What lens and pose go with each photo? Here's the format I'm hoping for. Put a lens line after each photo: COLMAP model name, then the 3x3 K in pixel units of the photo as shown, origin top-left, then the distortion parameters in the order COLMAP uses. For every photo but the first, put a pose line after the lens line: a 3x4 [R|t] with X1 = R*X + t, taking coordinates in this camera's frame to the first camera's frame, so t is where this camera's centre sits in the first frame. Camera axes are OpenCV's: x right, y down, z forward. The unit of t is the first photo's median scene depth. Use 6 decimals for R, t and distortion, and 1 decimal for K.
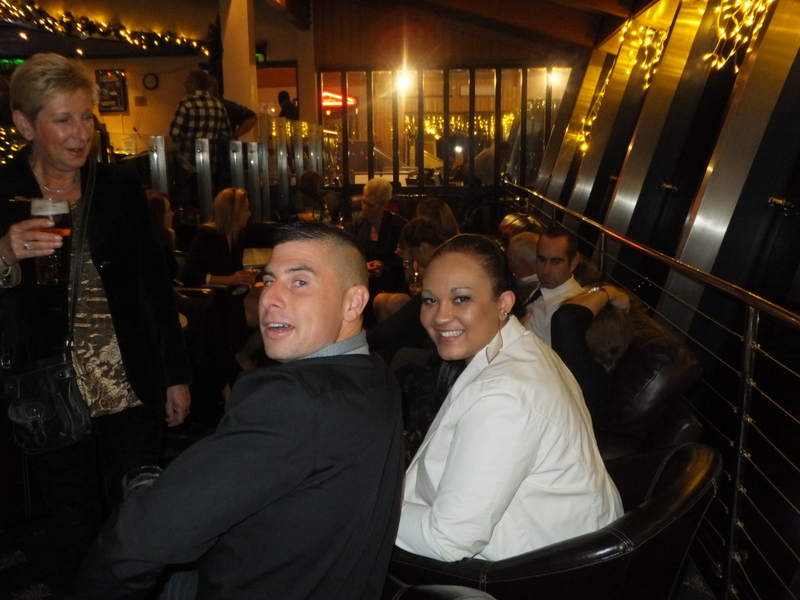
lens RADIAL K [[733.5, 0, 402.4], [0, 733.5, 300.5], [0, 0, 1]] dist [-0.032539, 0.000000]
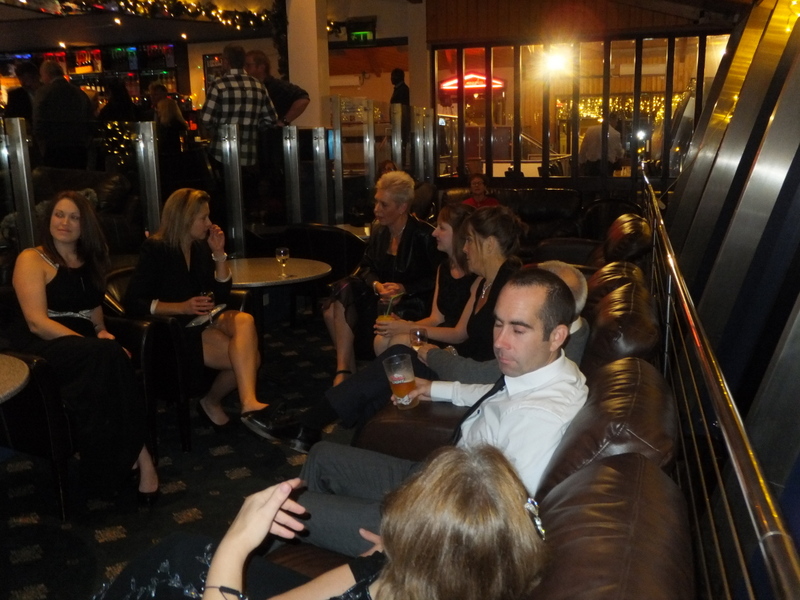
lens RADIAL K [[733.5, 0, 398.5], [0, 733.5, 299.9], [0, 0, 1]] dist [-0.032539, 0.000000]
pose [[0.972539, 0.041150, -0.229075, 0.077214], [-0.037145, 0.999073, 0.021768, -0.027034], [0.229758, -0.012661, 0.973165, 0.132560]]
